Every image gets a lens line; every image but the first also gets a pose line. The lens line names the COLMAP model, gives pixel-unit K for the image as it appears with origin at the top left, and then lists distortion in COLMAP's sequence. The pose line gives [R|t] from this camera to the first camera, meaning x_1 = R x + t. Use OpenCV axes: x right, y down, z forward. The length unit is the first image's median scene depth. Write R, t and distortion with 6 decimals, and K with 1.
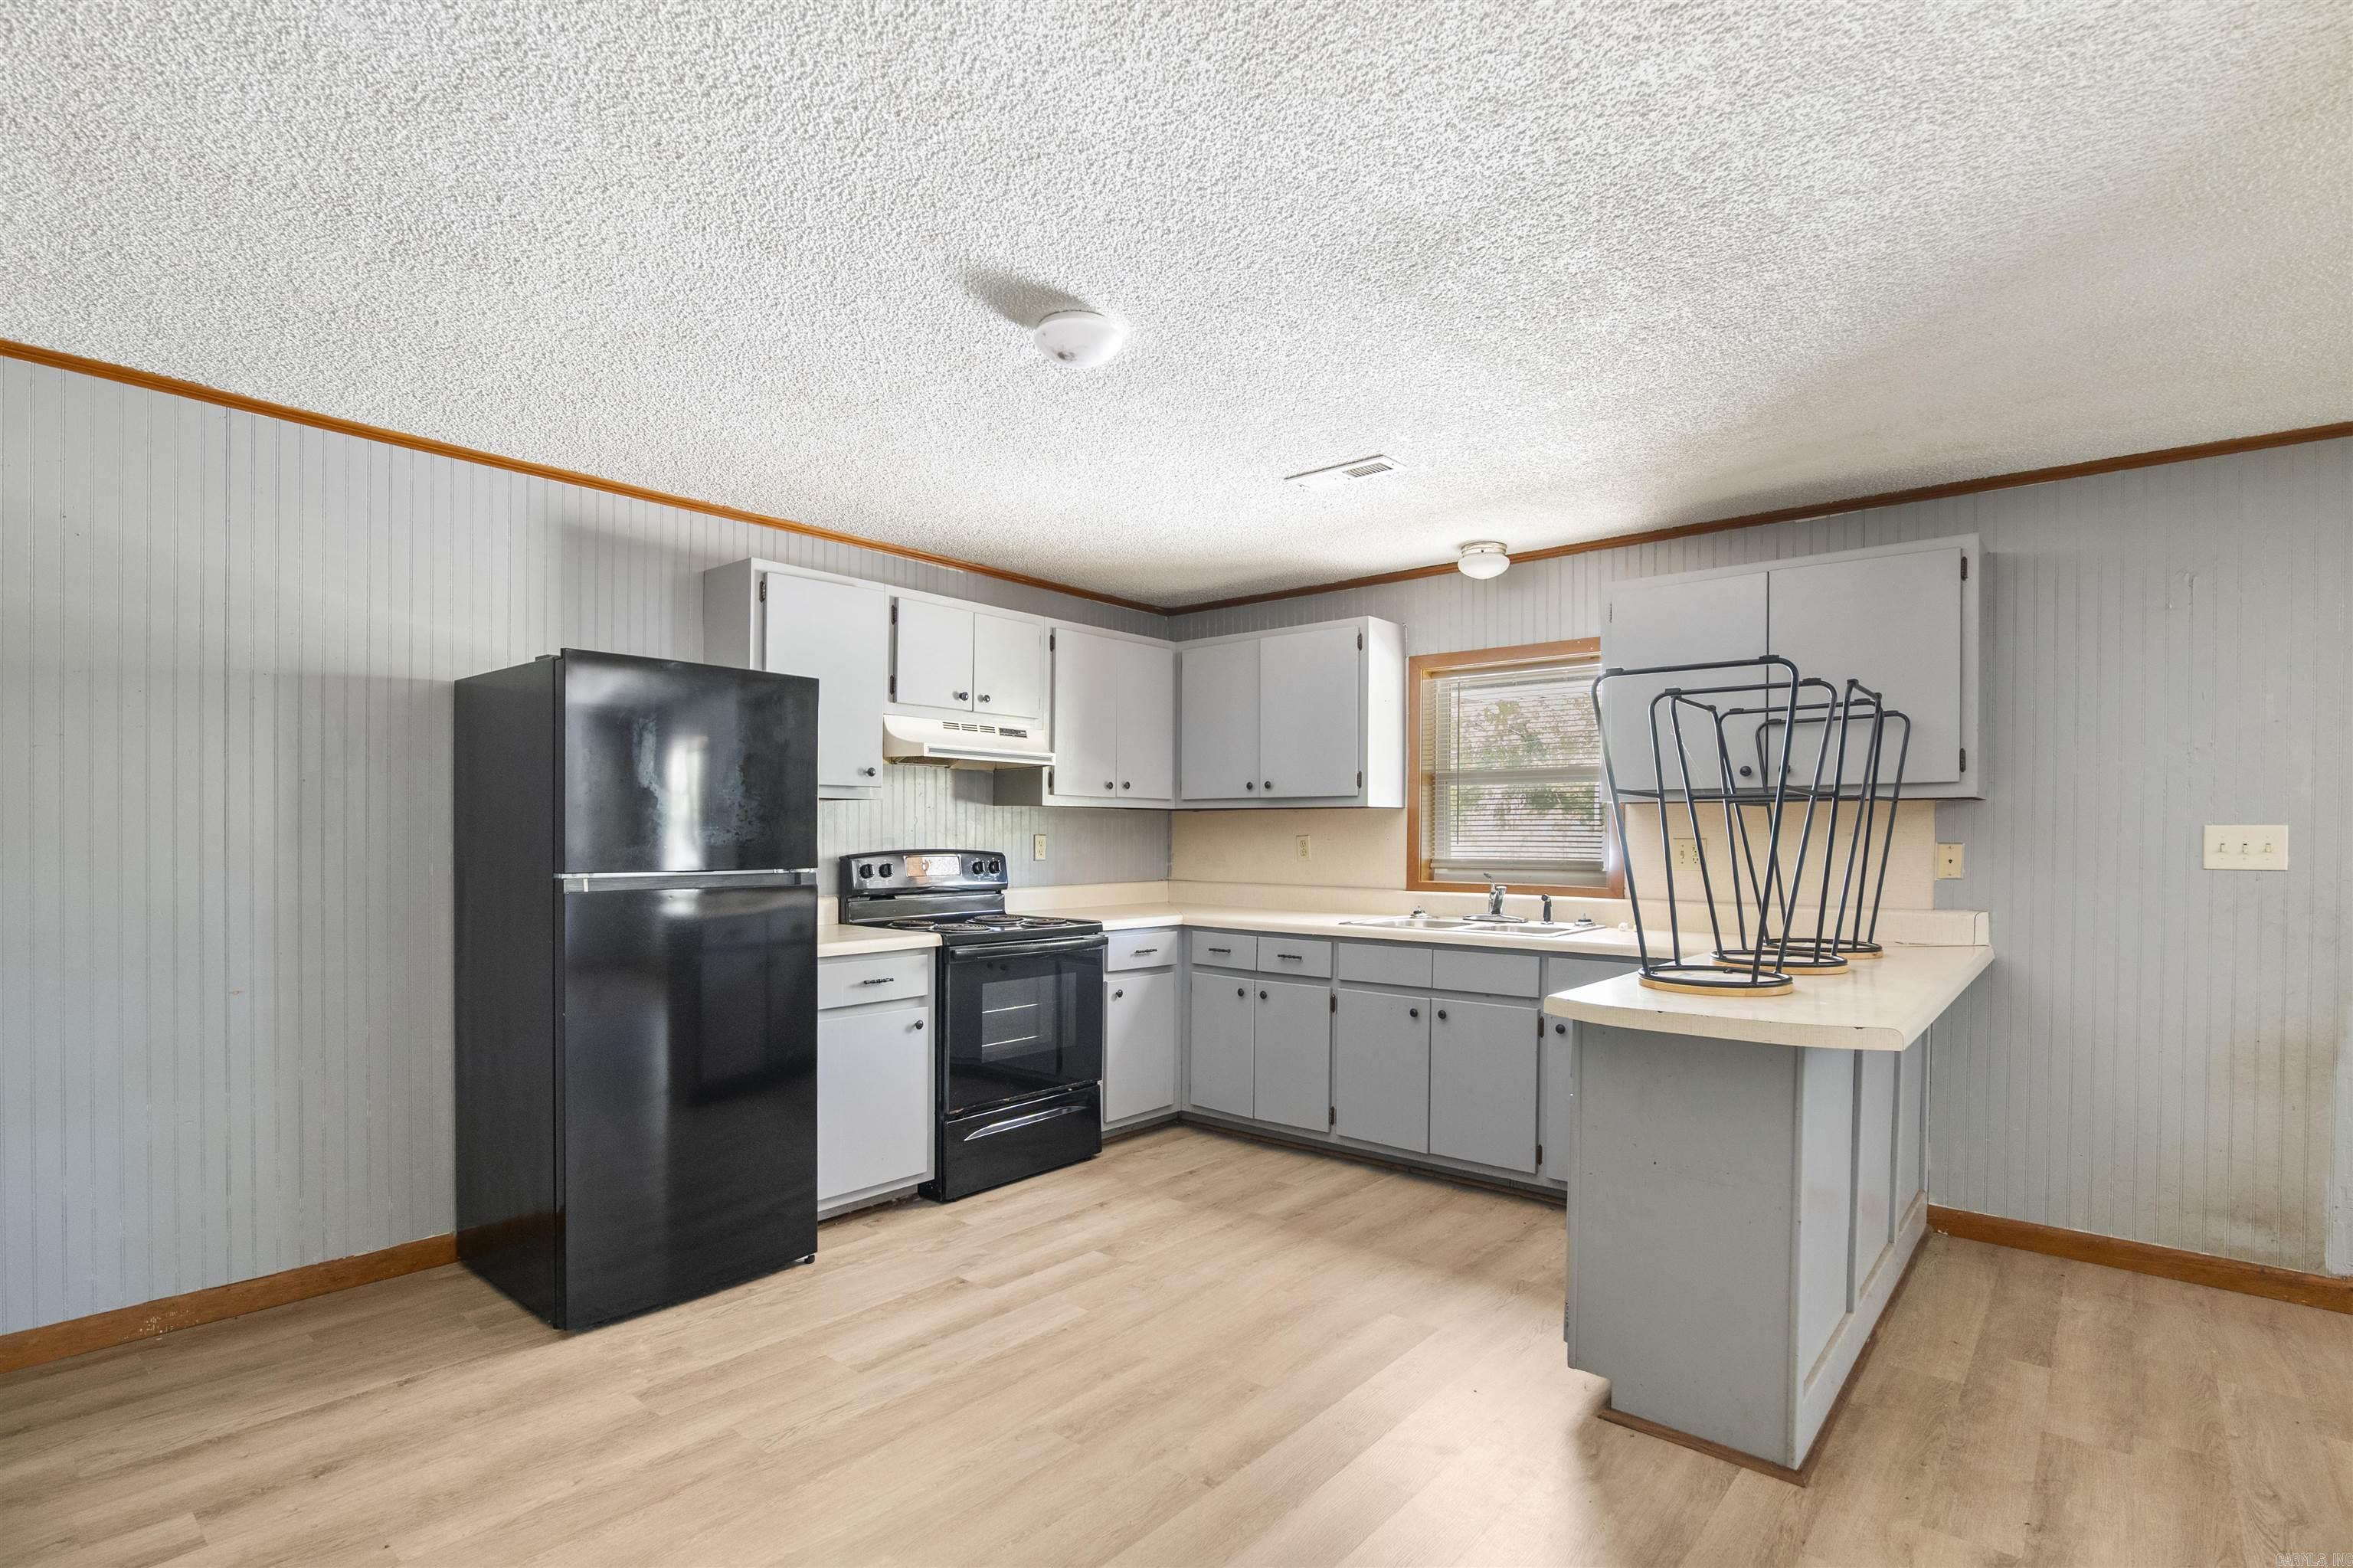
lens RADIAL K [[1128.8, 0, 1177.0], [0, 1128.8, 839.8], [0, 0, 1]] dist [-0.024600, 0.000464]
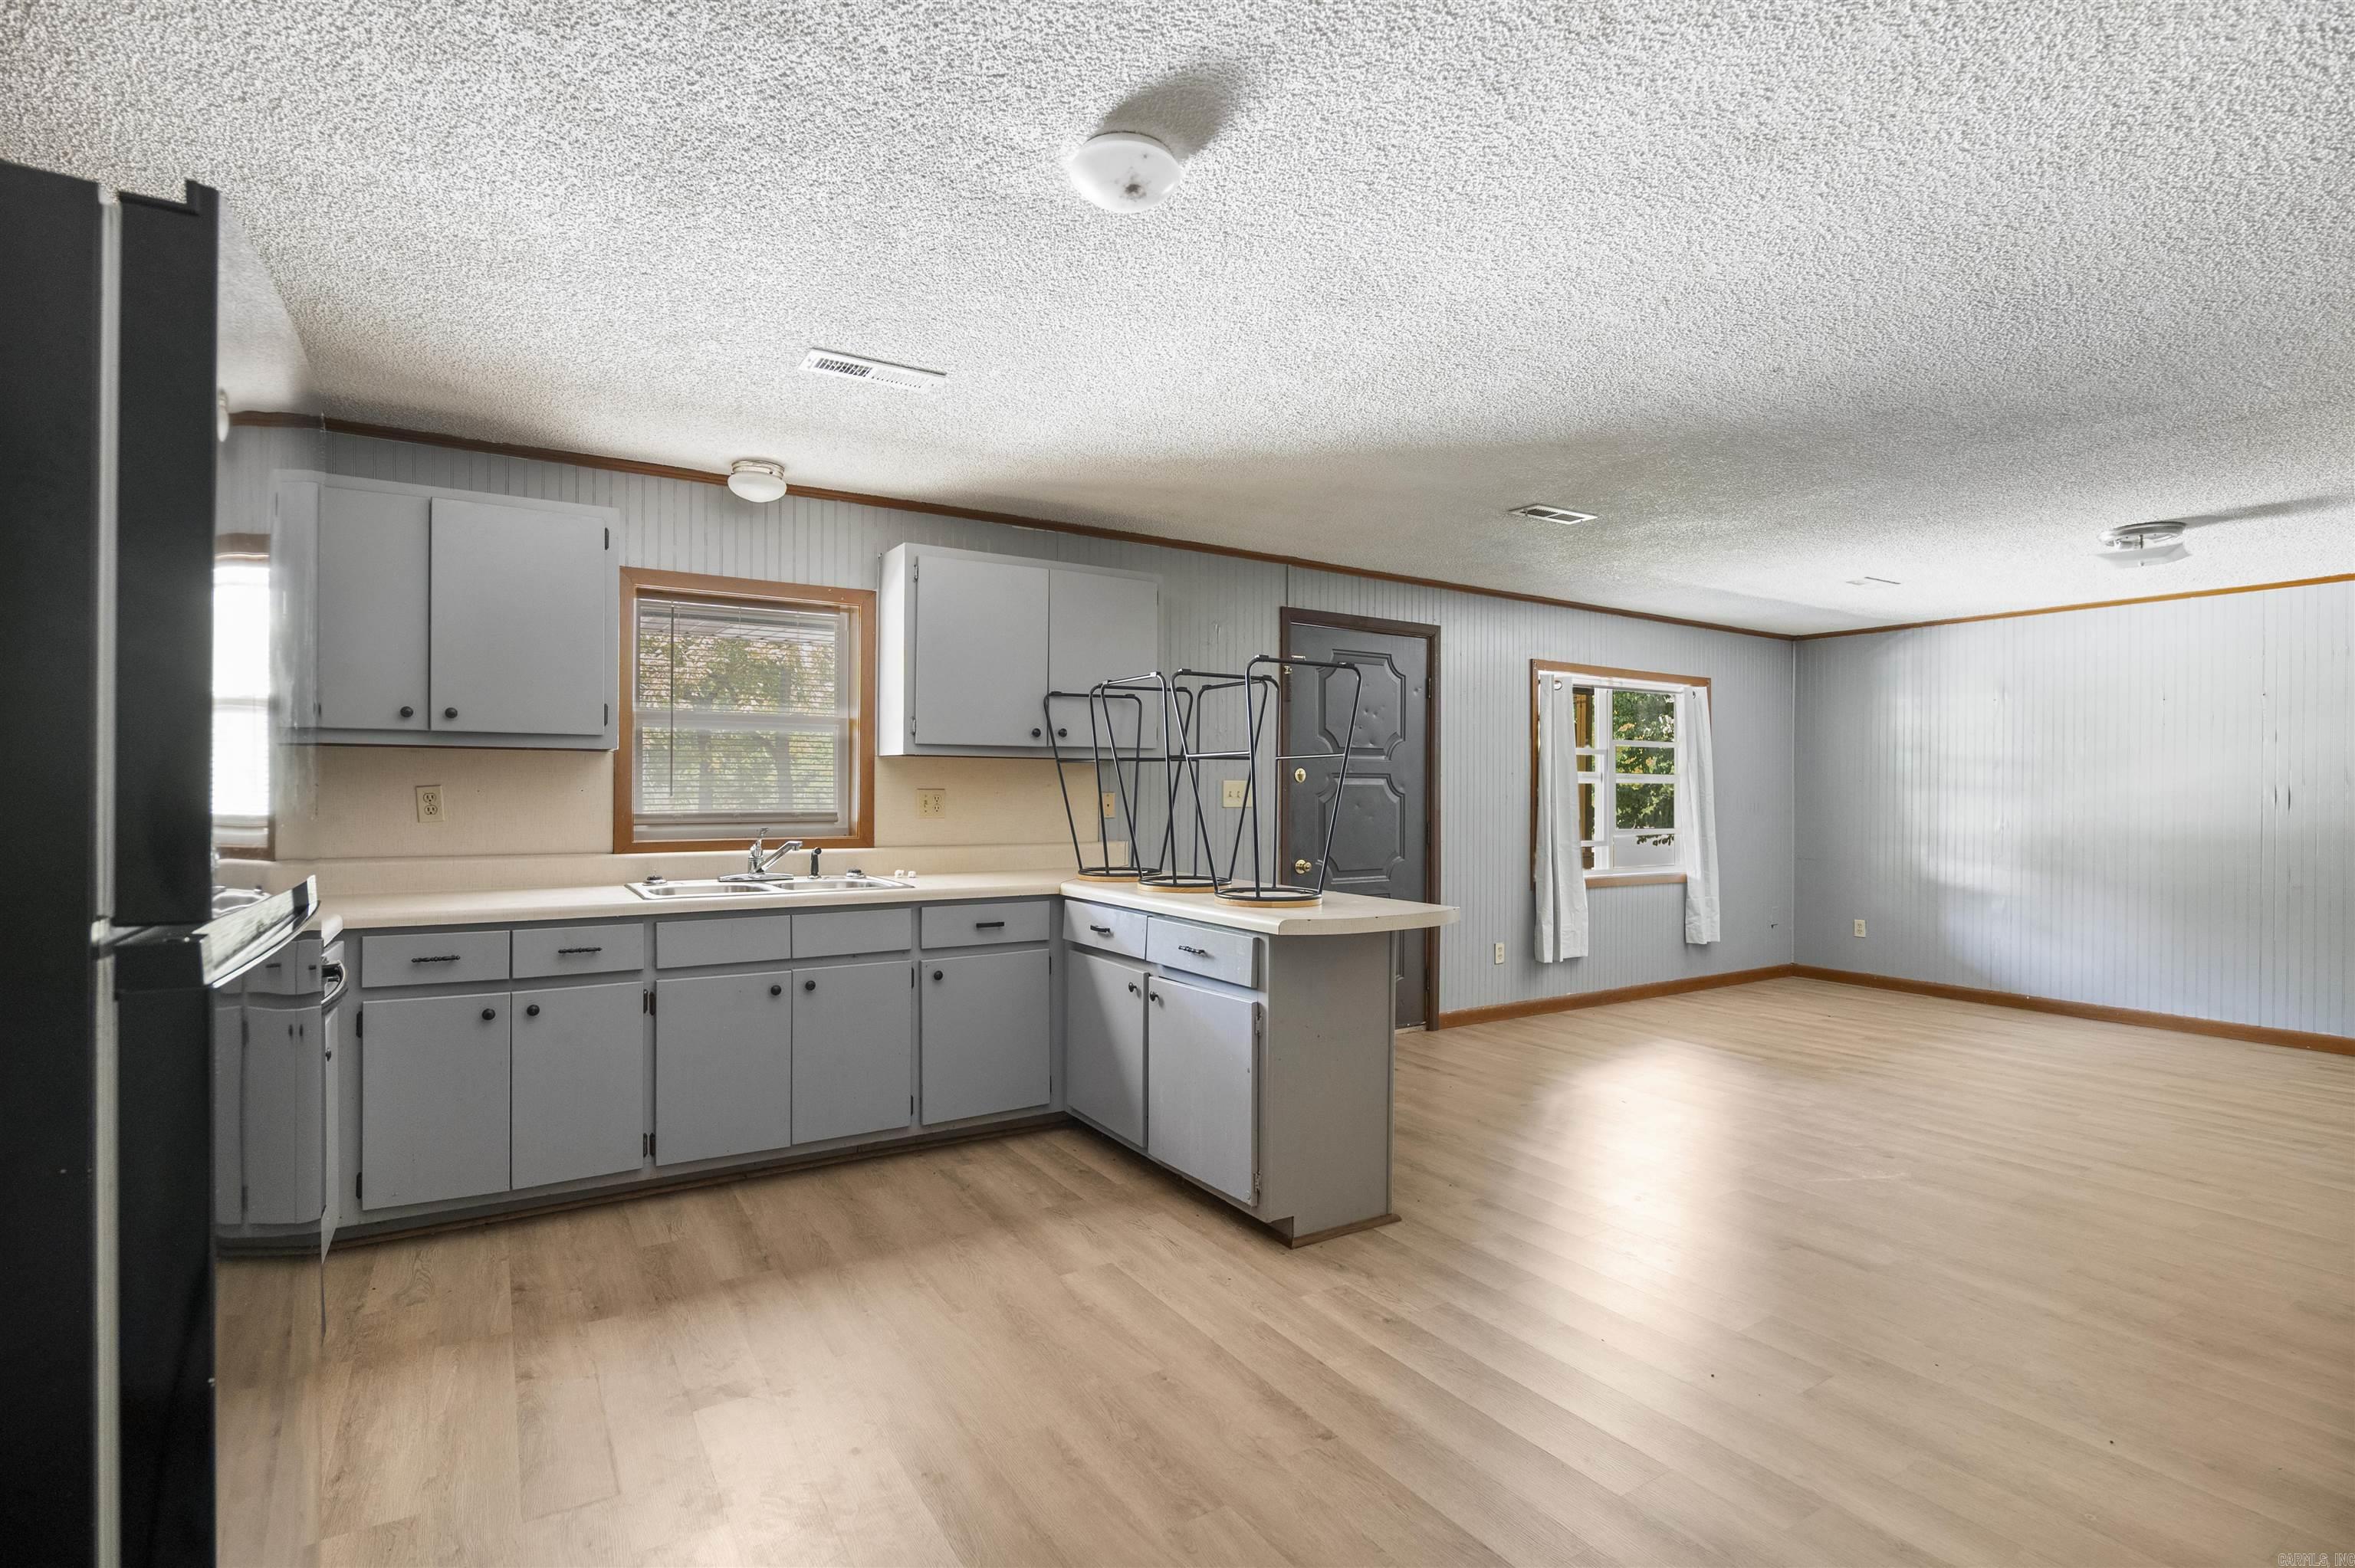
lens RADIAL K [[1110.1, 0, 1175.9], [0, 1110.1, 793.4], [0, 0, 1]] dist [-0.020401, 0.001040]
pose [[0.304702, -0.008152, 0.952413, -0.472170], [-0.000272, 0.999963, 0.008646, -0.005734], [-0.952448, -0.002893, 0.304688, 0.412432]]
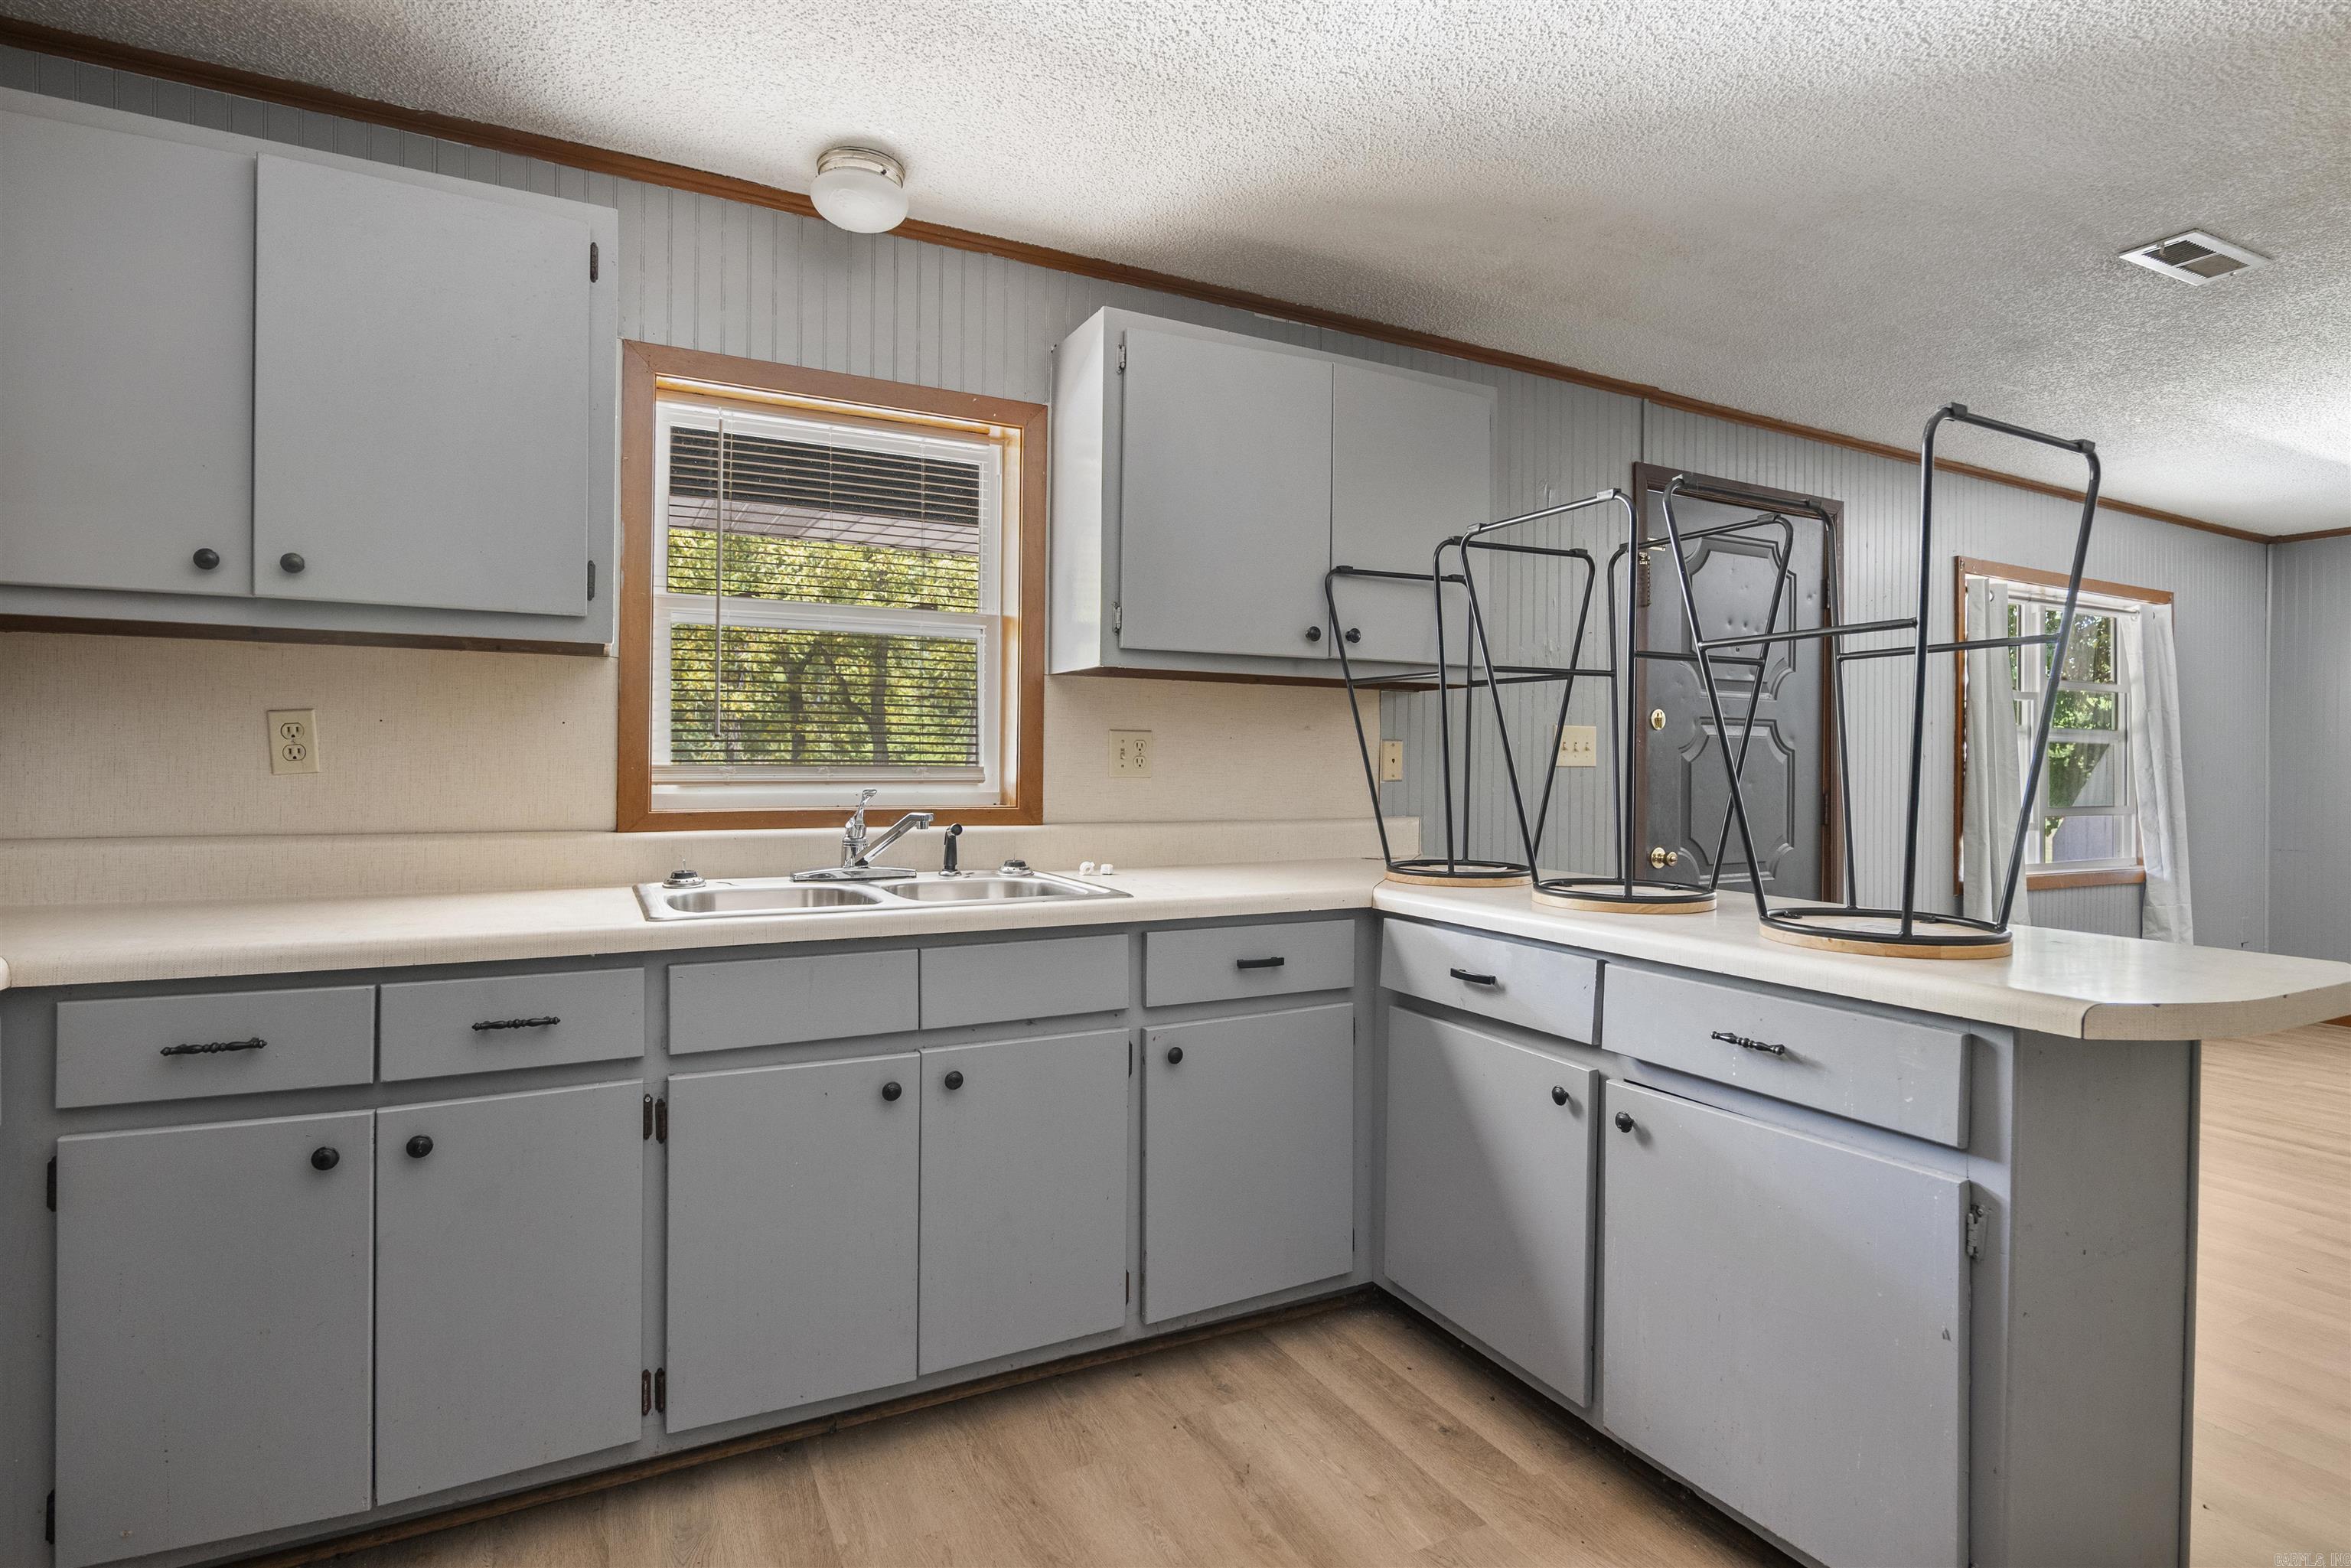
lens RADIAL K [[1157.6, 0, 1183.7], [0, 1157.6, 767.7], [0, 0, 1]] dist [-0.010508, 0.001175]
pose [[0.380801, -0.004816, 0.924644, -0.170514], [-0.003022, 0.999975, 0.006453, 0.015684], [-0.924652, -0.005251, 0.380777, 0.656109]]
